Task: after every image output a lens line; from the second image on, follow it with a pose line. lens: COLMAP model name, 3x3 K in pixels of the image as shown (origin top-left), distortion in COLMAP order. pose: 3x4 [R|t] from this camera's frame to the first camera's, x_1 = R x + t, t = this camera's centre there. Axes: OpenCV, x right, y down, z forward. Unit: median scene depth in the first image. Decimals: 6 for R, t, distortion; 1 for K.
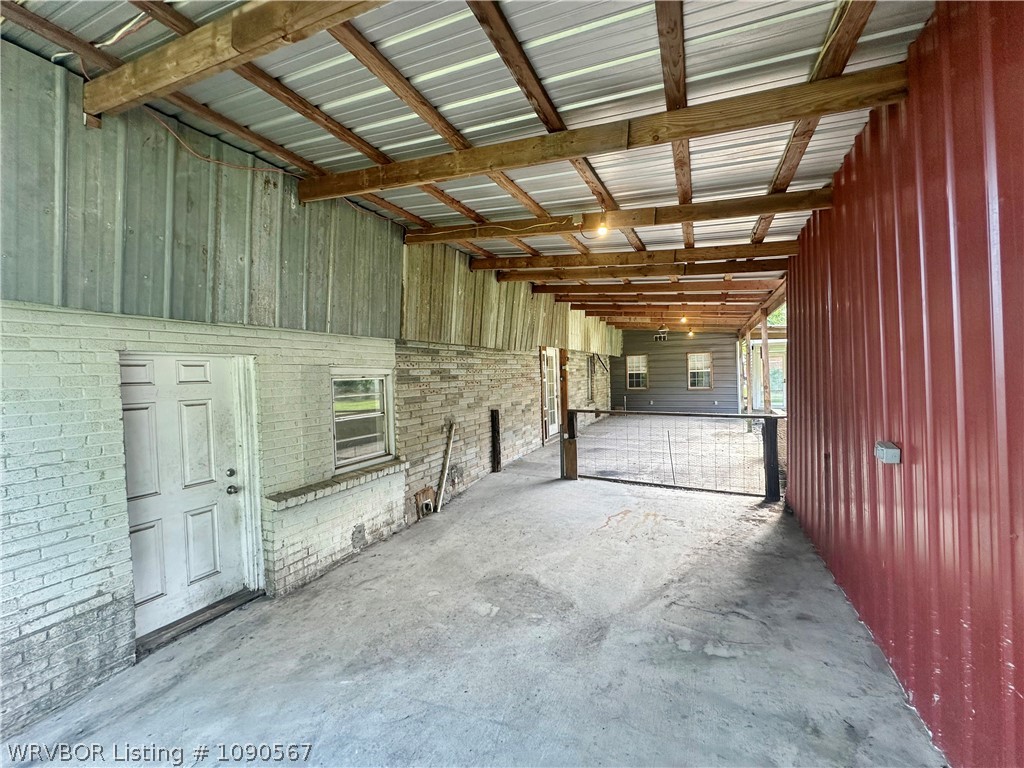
lens RADIAL K [[414.7, 0, 506.7], [0, 414.7, 381.6], [0, 0, 1]] dist [-0.004524, 0.000177]
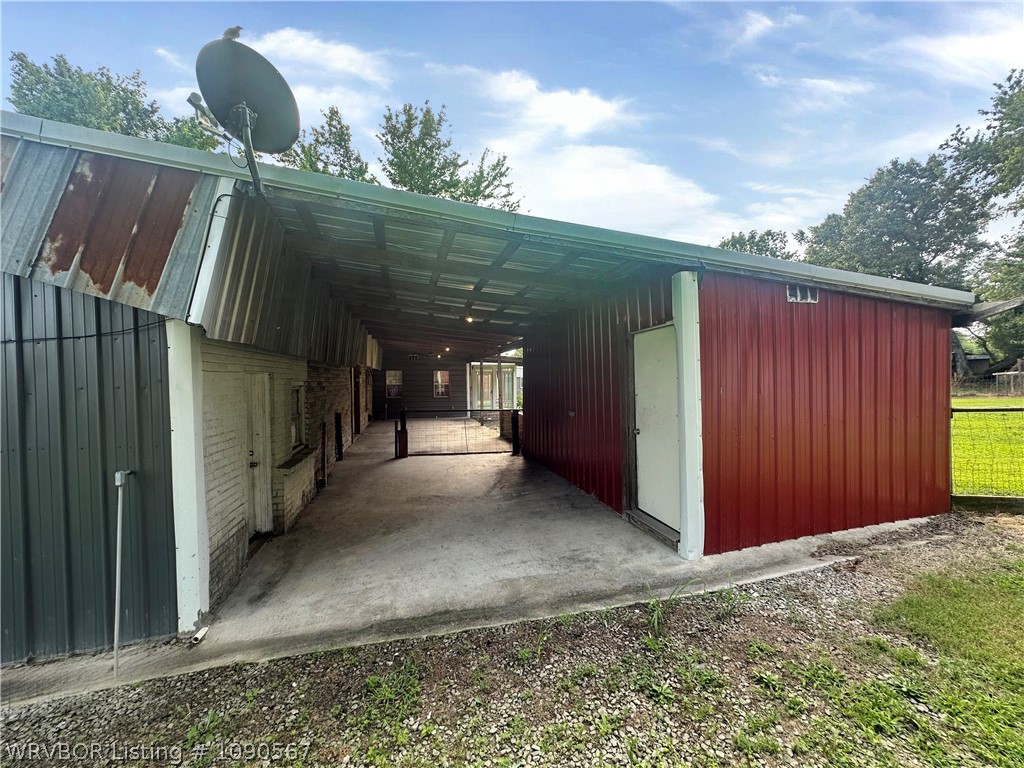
lens RADIAL K [[414.7, 0, 514.1], [0, 414.7, 386.8], [0, 0, 1]] dist [-0.004524, 0.000177]
pose [[0.765866, 0.014952, 0.642826, -0.726685], [-0.007055, 0.999865, -0.014851, 0.002231], [-0.642961, 0.006839, 0.765868, -0.574343]]
